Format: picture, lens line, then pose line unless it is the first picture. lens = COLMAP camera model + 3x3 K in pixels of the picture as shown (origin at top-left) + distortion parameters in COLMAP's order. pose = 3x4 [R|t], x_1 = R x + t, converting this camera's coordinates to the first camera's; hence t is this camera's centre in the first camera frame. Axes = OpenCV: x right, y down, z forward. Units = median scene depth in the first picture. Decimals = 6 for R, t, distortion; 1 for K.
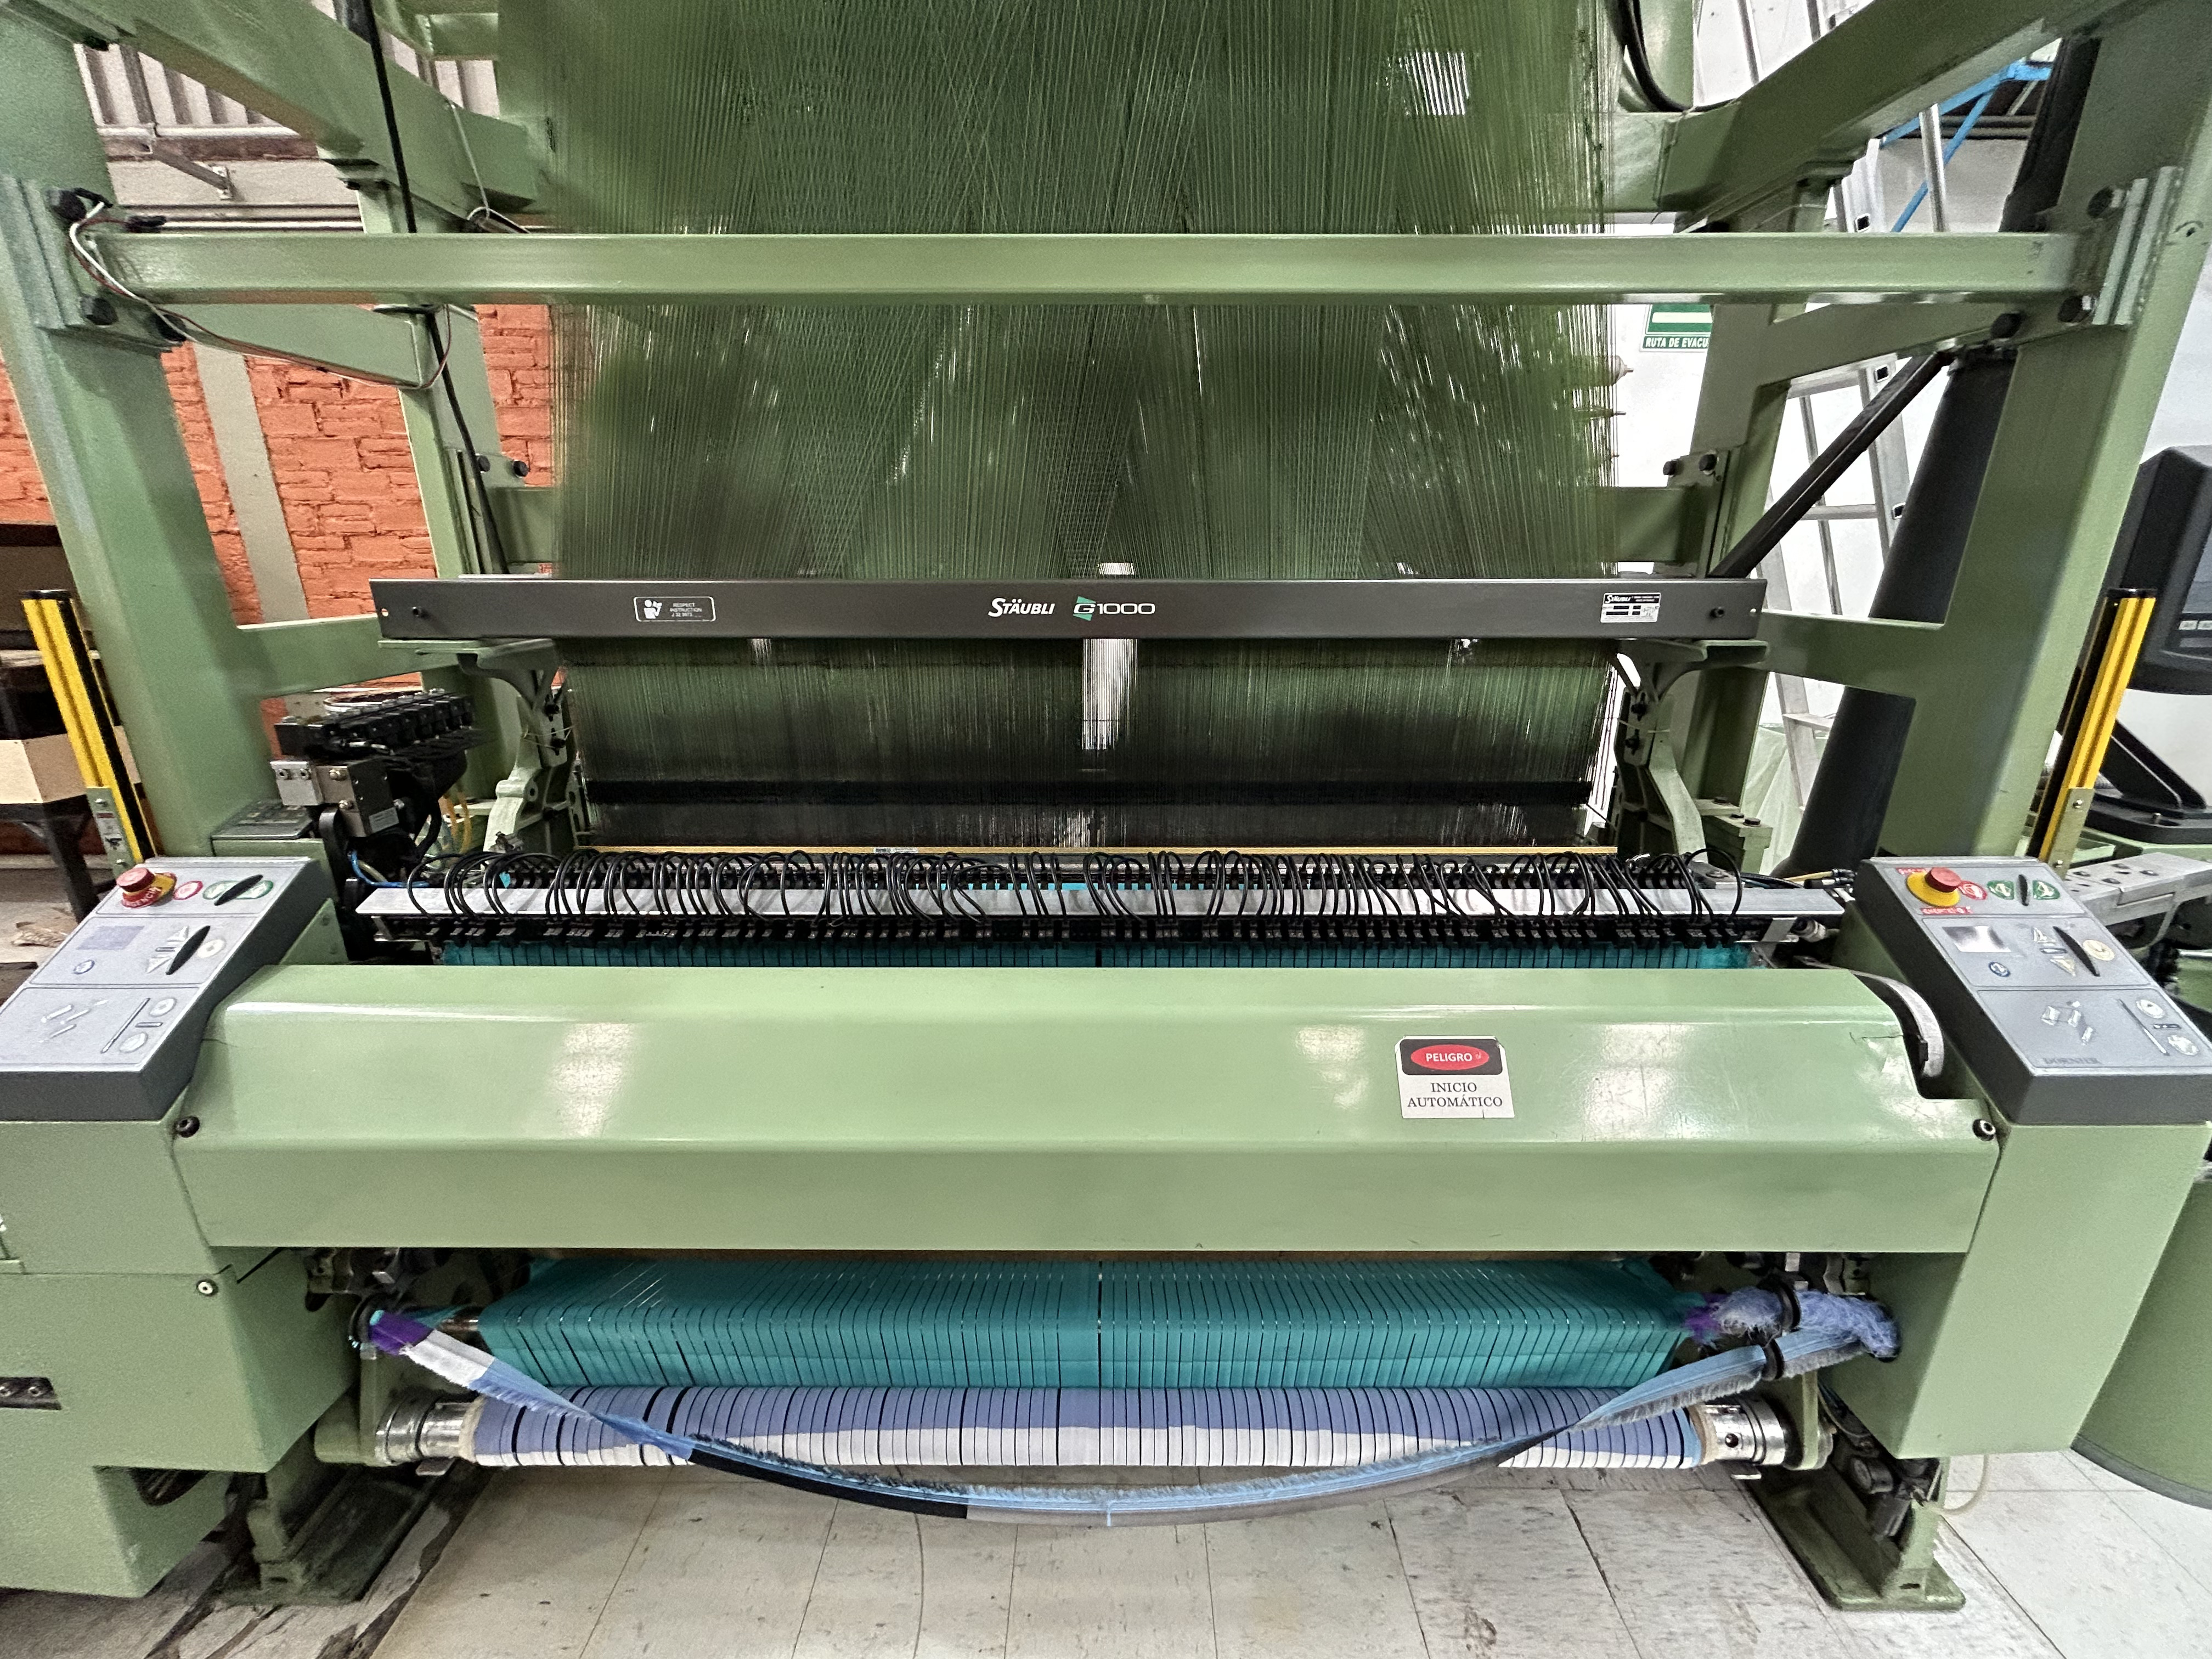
lens RADIAL K [[901.6, 0, 1112.7], [0, 901.6, 822.7], [0, 0, 1]] dist [0.002461, -0.000574]
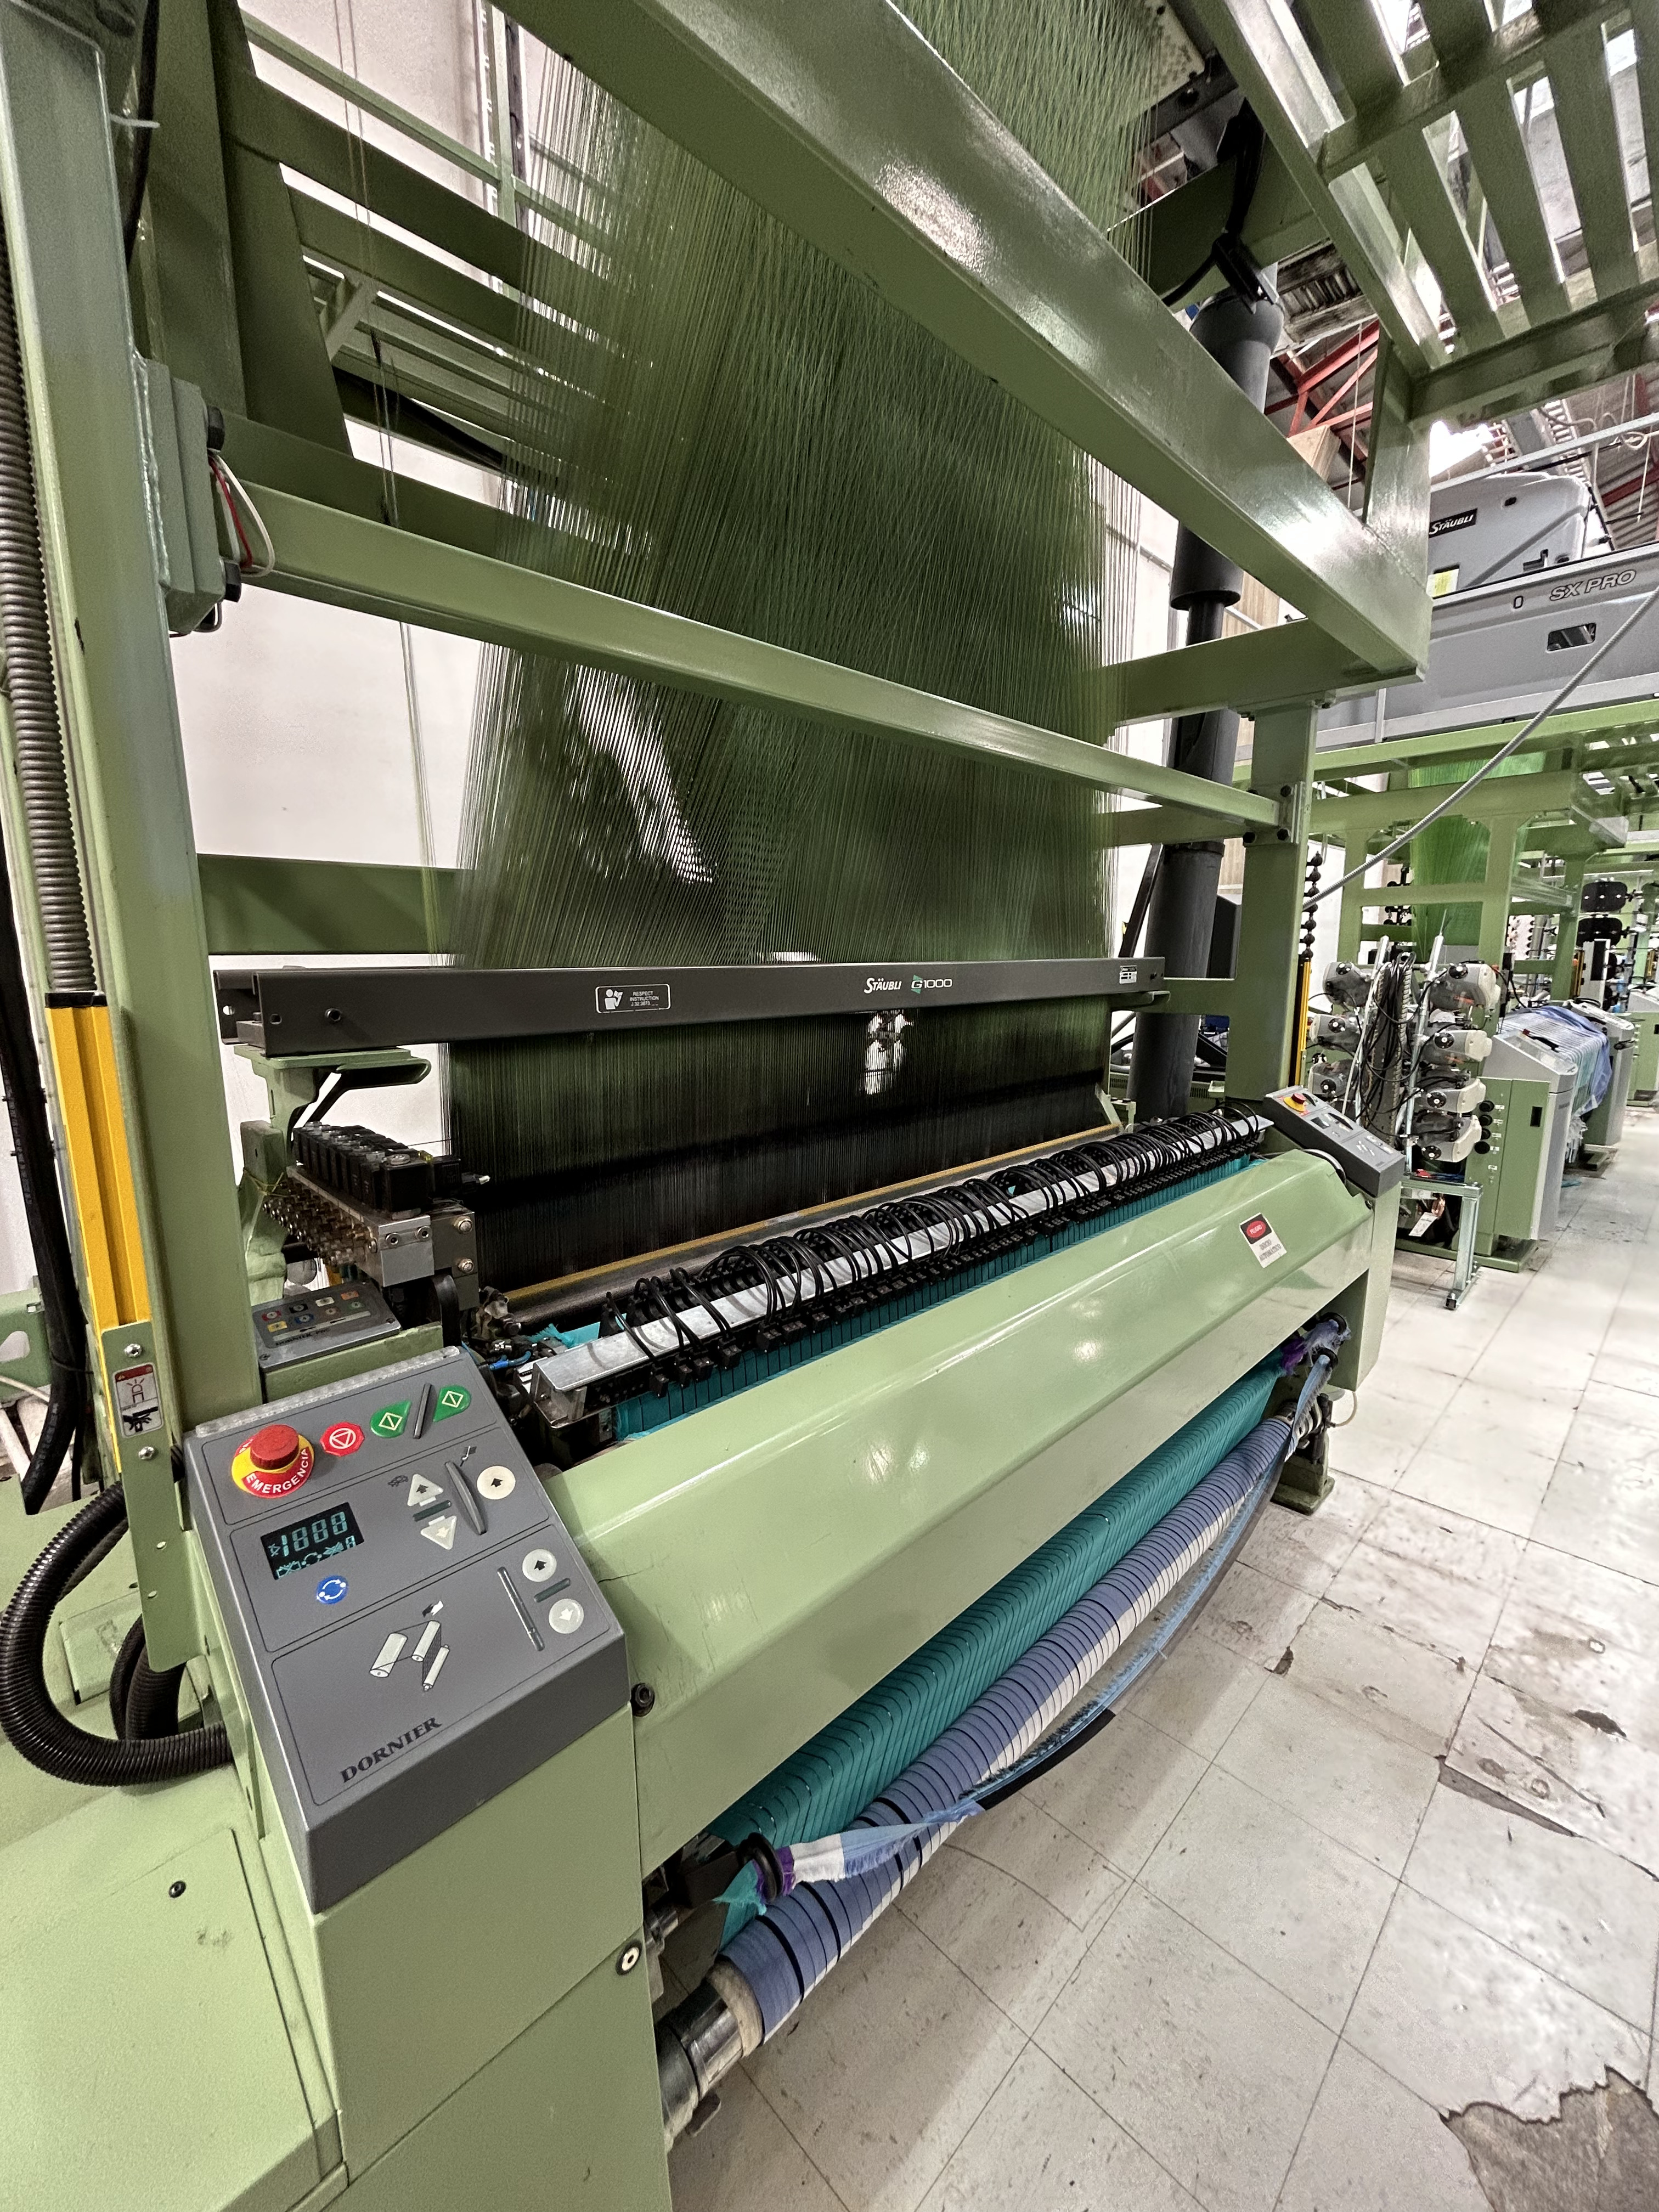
lens RADIAL K [[901.6, 0, 828.5], [0, 901.6, 1106.8], [0, 0, 1]] dist [0.002461, -0.000574]
pose [[0.707715, -0.123776, 0.695571, -1.076104], [0.209490, 0.977021, -0.039288, -0.052044], [-0.674724, 0.173520, 0.717383, 0.232826]]
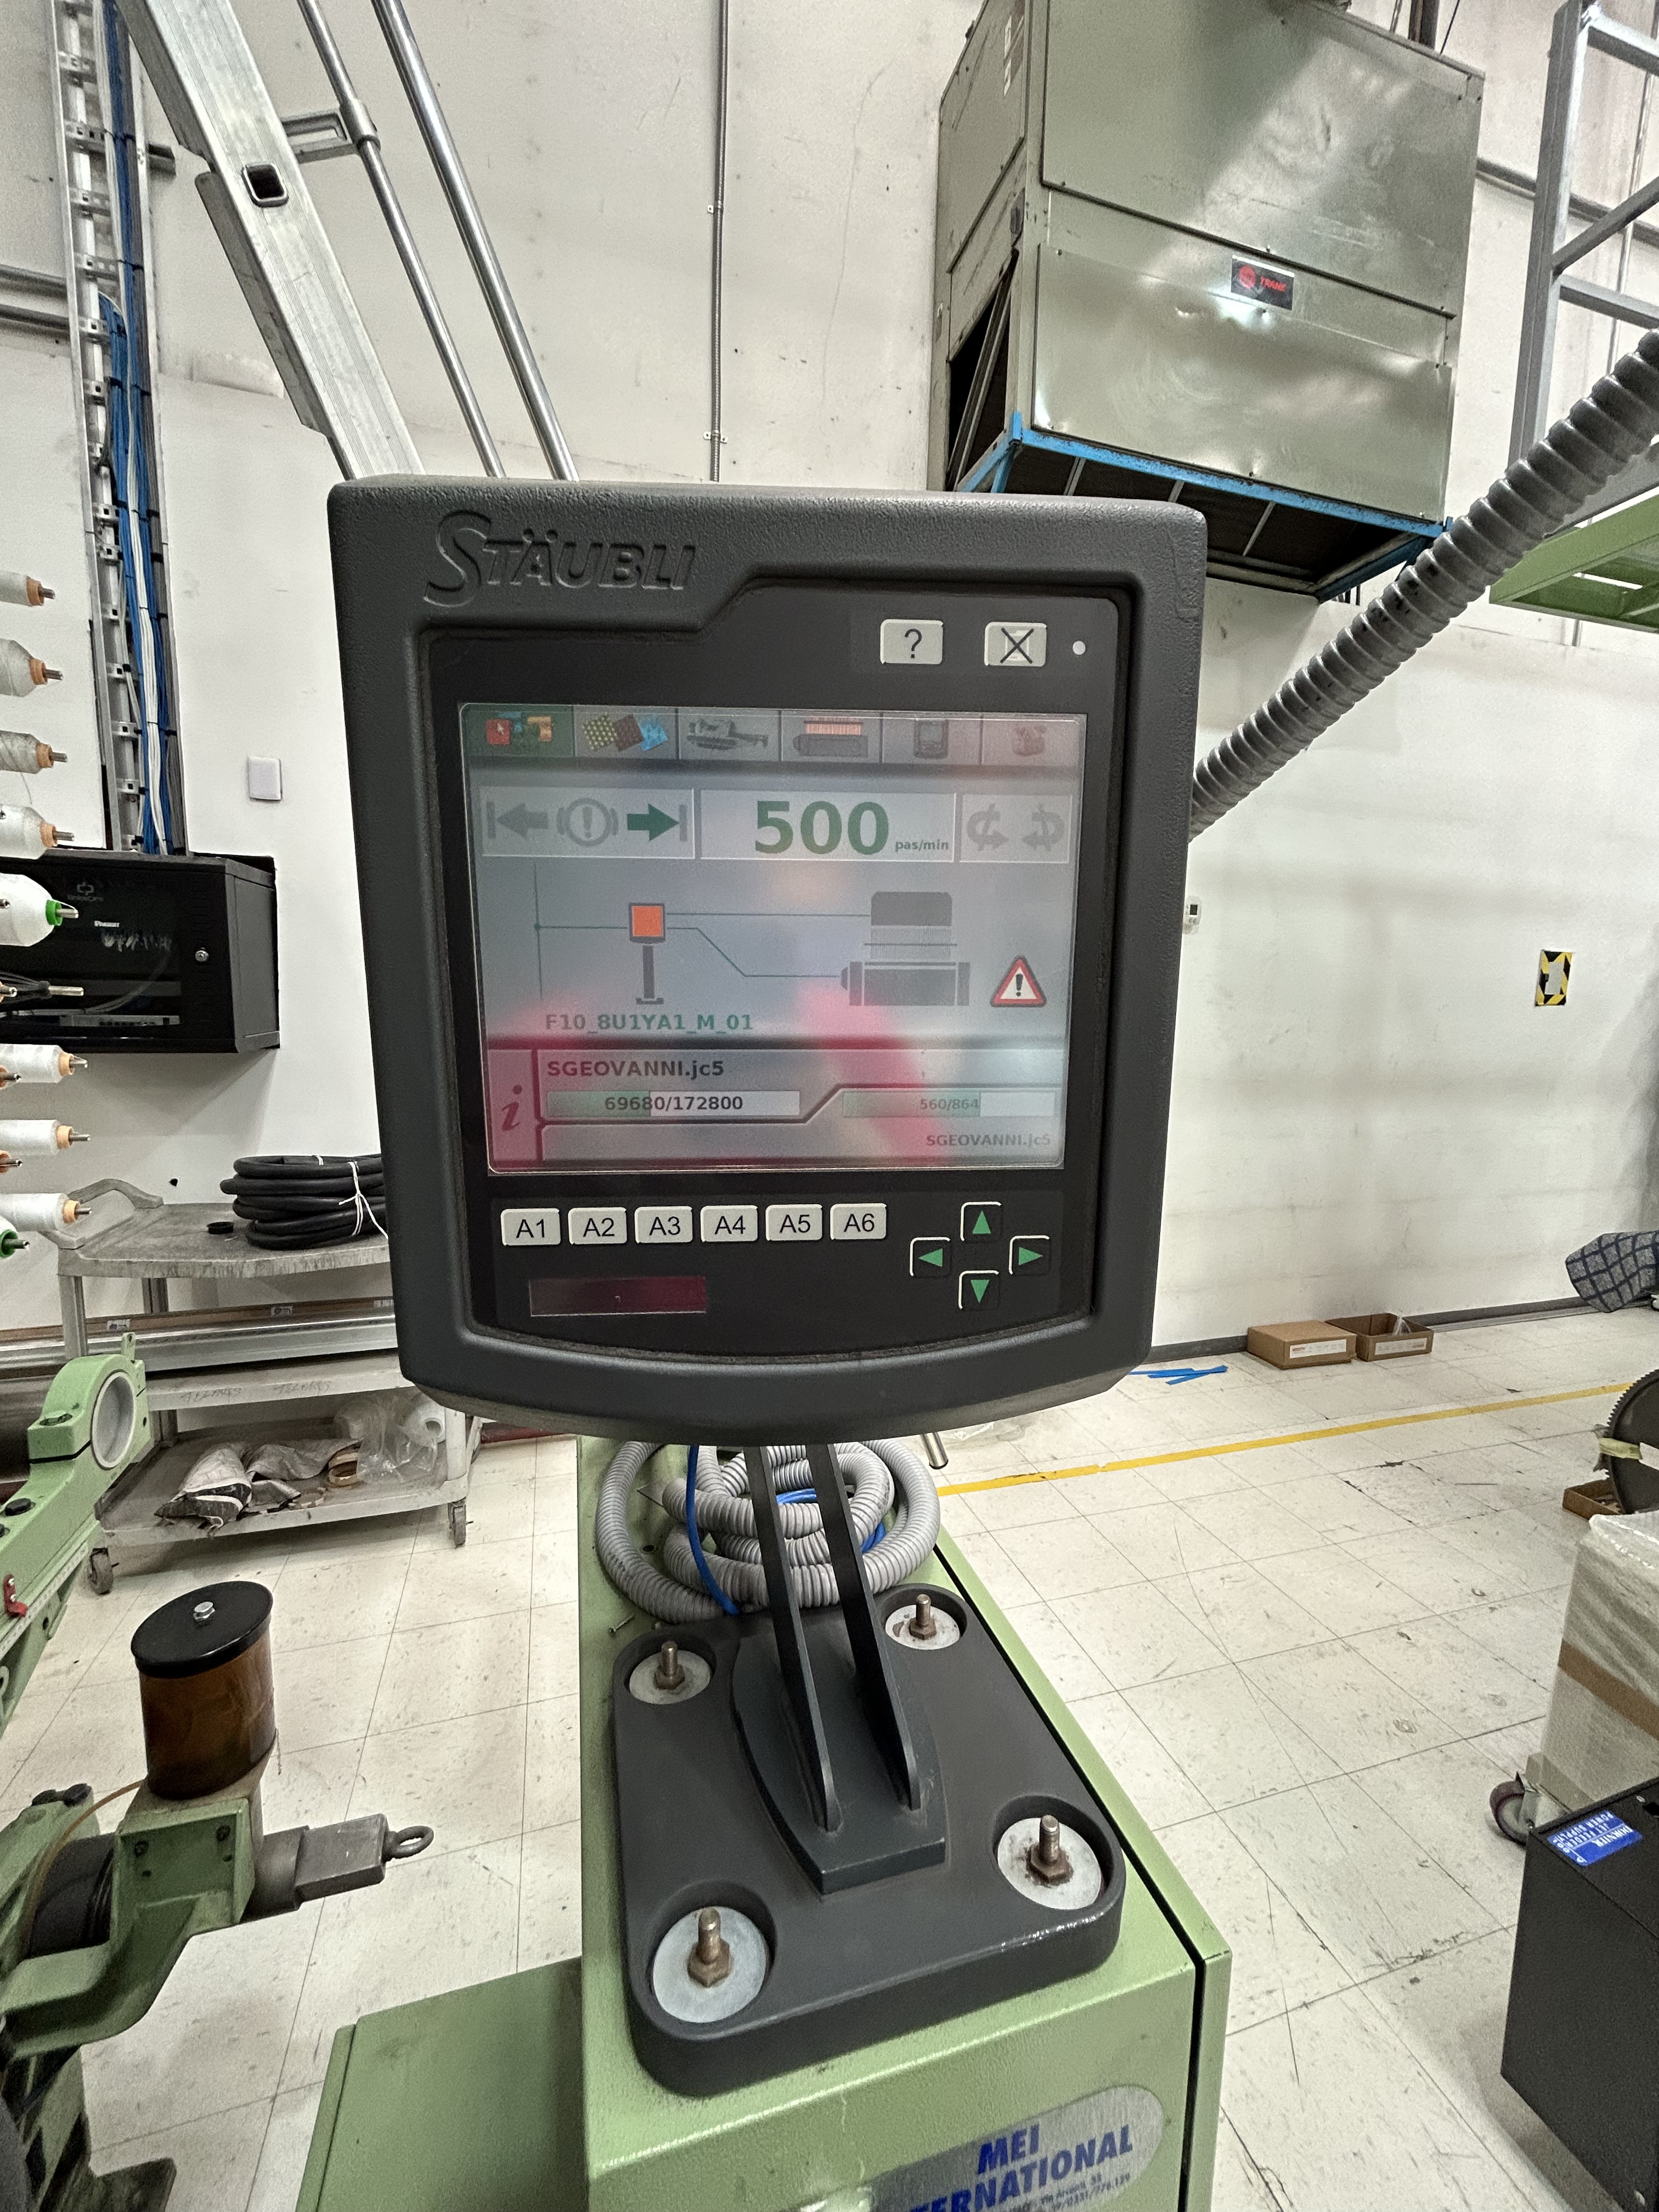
lens RADIAL K [[893.9, 0, 830.2], [0, 893.9, 1106.8], [0, 0, 1]] dist [0.001618, 0.000056]
pose [[0.955333, -0.015671, 0.295117, 1.369832], [0.063480, 0.986165, -0.153129, -0.239110], [-0.288634, 0.165023, 0.943111, 0.875179]]
